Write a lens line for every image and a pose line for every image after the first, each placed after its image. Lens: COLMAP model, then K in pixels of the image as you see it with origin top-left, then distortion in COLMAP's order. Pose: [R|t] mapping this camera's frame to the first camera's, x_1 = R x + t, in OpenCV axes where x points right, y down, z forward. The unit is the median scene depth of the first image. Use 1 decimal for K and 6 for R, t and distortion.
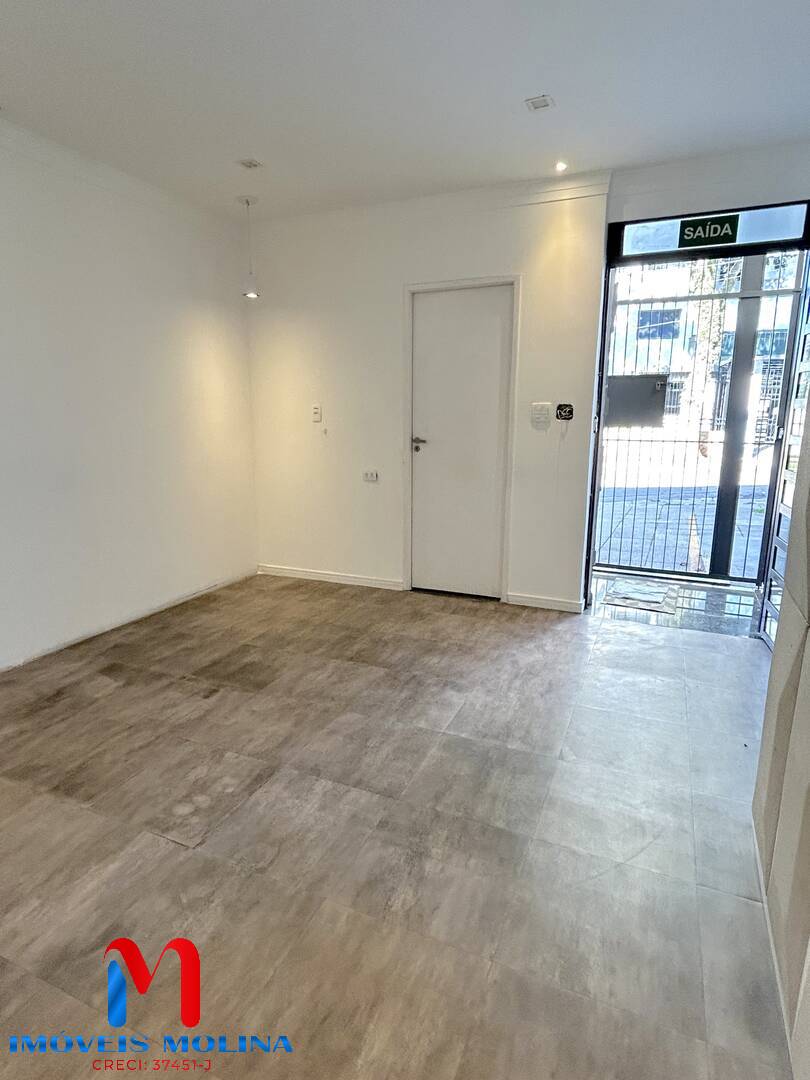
lens RADIAL K [[588.7, 0, 407.0], [0, 588.7, 538.4], [0, 0, 1]] dist [-0.003631, 0.000039]
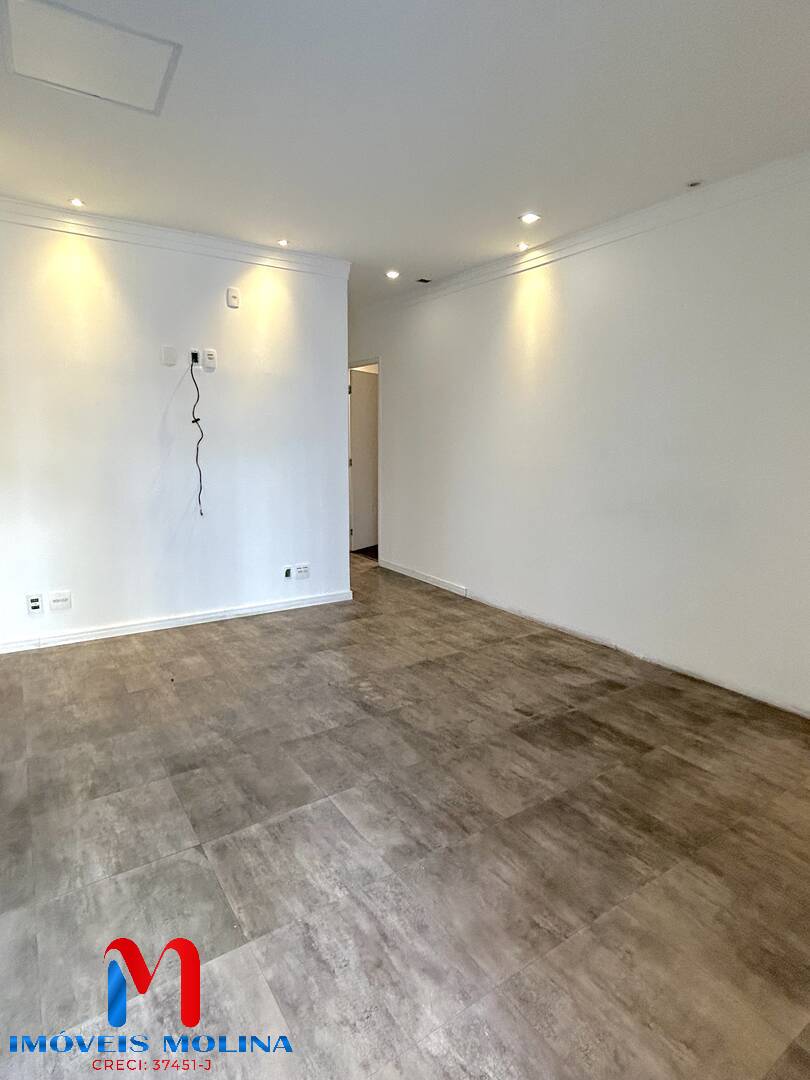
lens RADIAL K [[588.7, 0, 407.0], [0, 588.7, 538.4], [0, 0, 1]] dist [-0.003631, 0.000039]
pose [[-0.539077, 0.133432, -0.831620, 0.603075], [-0.187608, 0.943543, 0.273003, -0.273323], [0.821096, 0.303188, -0.483610, 1.231235]]
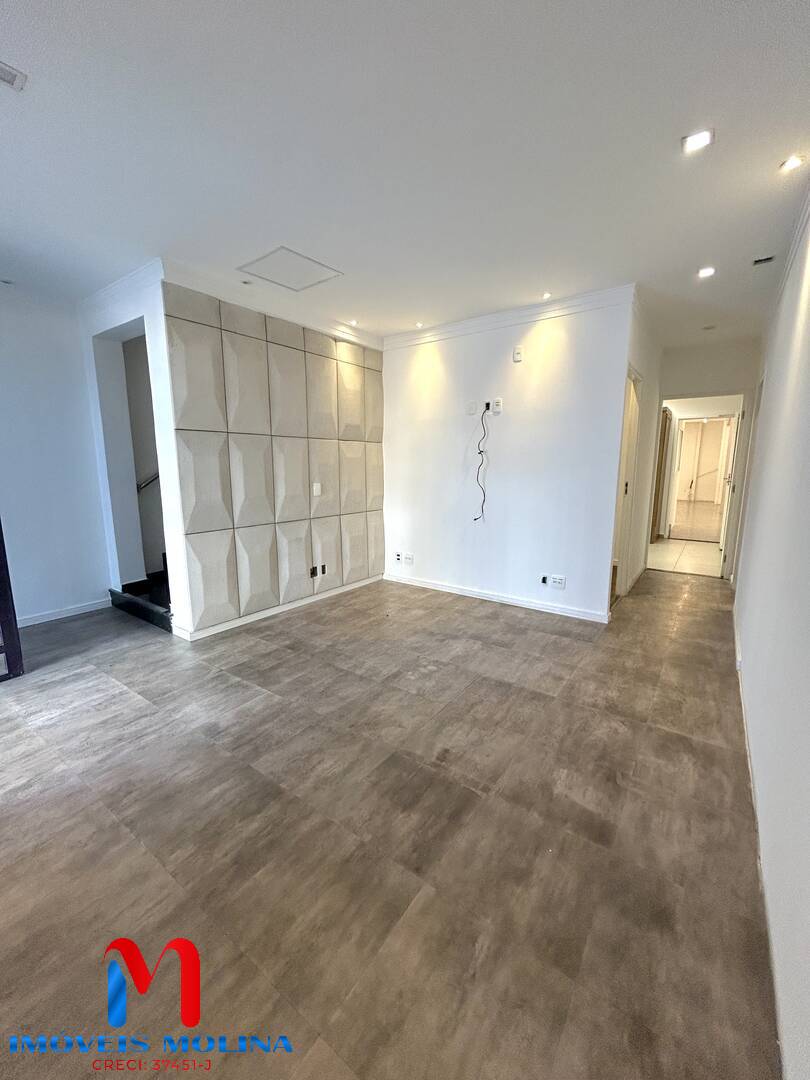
lens RADIAL K [[434.9, 0, 403.7], [0, 434.9, 538.7], [0, 0, 1]] dist [0.001525, 0.000637]
pose [[-0.977190, -0.037215, 0.209079, -0.403096], [0.043108, 0.929268, 0.366883, -0.335932], [-0.207944, 0.367528, -0.906467, 1.523010]]
